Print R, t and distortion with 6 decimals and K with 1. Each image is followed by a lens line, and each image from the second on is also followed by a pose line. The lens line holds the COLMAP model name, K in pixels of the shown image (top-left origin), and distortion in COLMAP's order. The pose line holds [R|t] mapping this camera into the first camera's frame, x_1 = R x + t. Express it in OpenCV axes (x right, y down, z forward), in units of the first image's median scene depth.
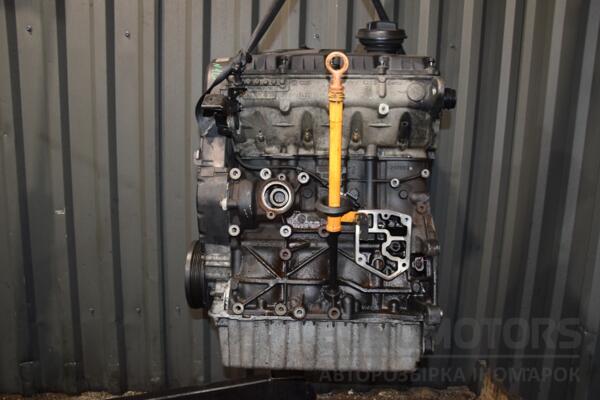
lens RADIAL K [[480.6, 0, 295.9], [0, 480.6, 195.4], [0, 0, 1]] dist [-0.050341, 0.060039]
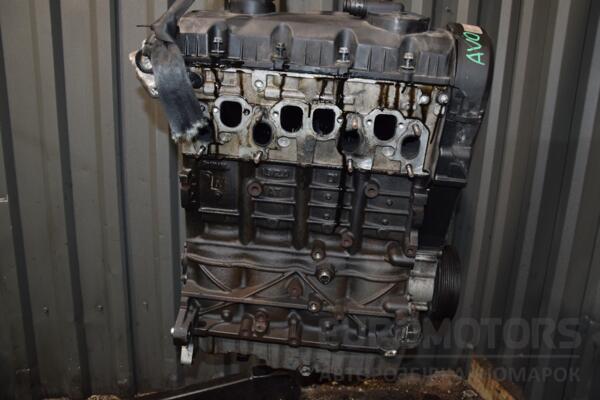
lens RADIAL K [[480.6, 0, 296.9], [0, 480.6, 196.0], [0, 0, 1]] dist [-0.050341, 0.060039]
pose [[0.995861, -0.017209, 0.089248, -0.041020], [0.011274, 0.997718, 0.066575, -0.022463], [-0.090190, -0.065293, 0.993782, 0.096984]]
